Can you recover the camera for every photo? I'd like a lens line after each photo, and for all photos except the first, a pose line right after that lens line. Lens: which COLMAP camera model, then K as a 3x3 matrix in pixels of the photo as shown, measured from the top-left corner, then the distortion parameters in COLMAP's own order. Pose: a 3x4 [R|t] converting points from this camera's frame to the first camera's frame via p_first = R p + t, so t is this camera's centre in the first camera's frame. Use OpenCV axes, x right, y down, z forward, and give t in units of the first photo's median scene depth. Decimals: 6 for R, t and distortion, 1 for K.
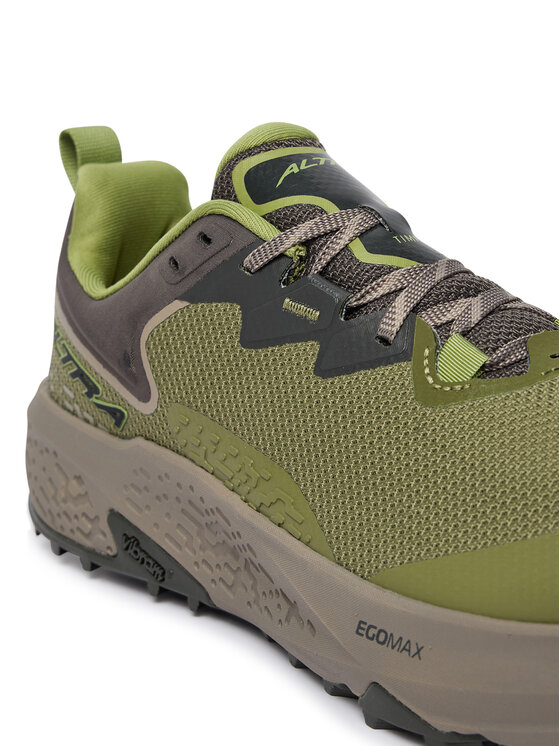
lens RADIAL K [[1943.4, 0, 278.8], [0, 1943.4, 374.0], [0, 0, 1]] dist [-0.069533, 0.000000]
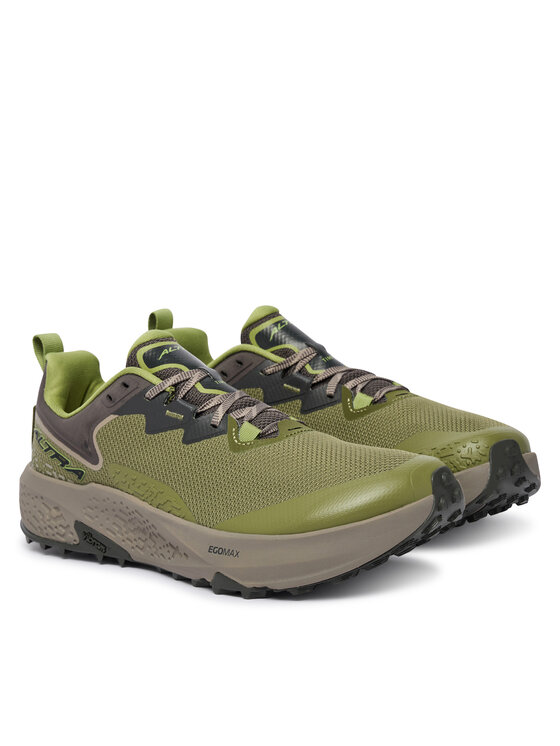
lens RADIAL K [[2179.0, 0, 280.0], [0, 2179.0, 373.1], [0, 0, 1]] dist [0.071549, 0.000000]
pose [[0.989254, -0.023022, 0.144381, -0.213134], [0.037991, 0.994080, -0.101792, 0.165879], [-0.141183, 0.106184, 0.984273, -1.370607]]
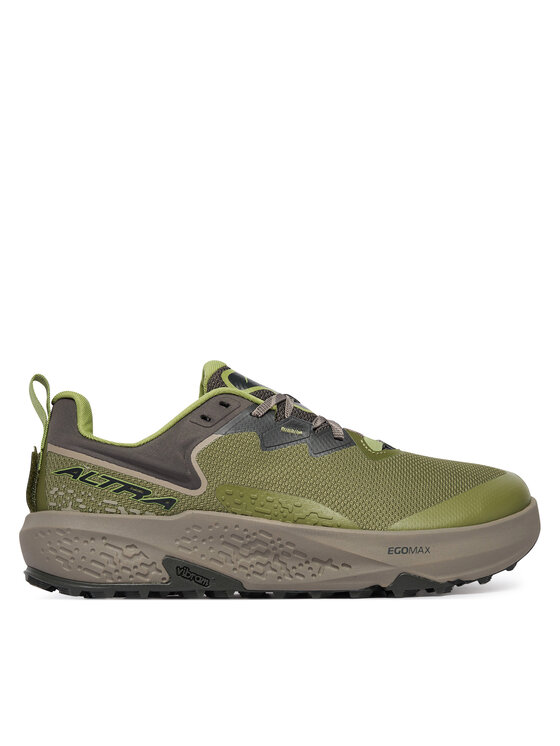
lens RADIAL K [[1101.9, 0, 280.2], [0, 1101.9, 373.4], [0, 0, 1]] dist [0.024899, 0.000000]
pose [[0.512774, 0.158529, 0.843760, -0.984220], [0.213568, 0.928355, -0.304214, 0.263225], [-0.831536, 0.336193, 0.442179, 0.418893]]
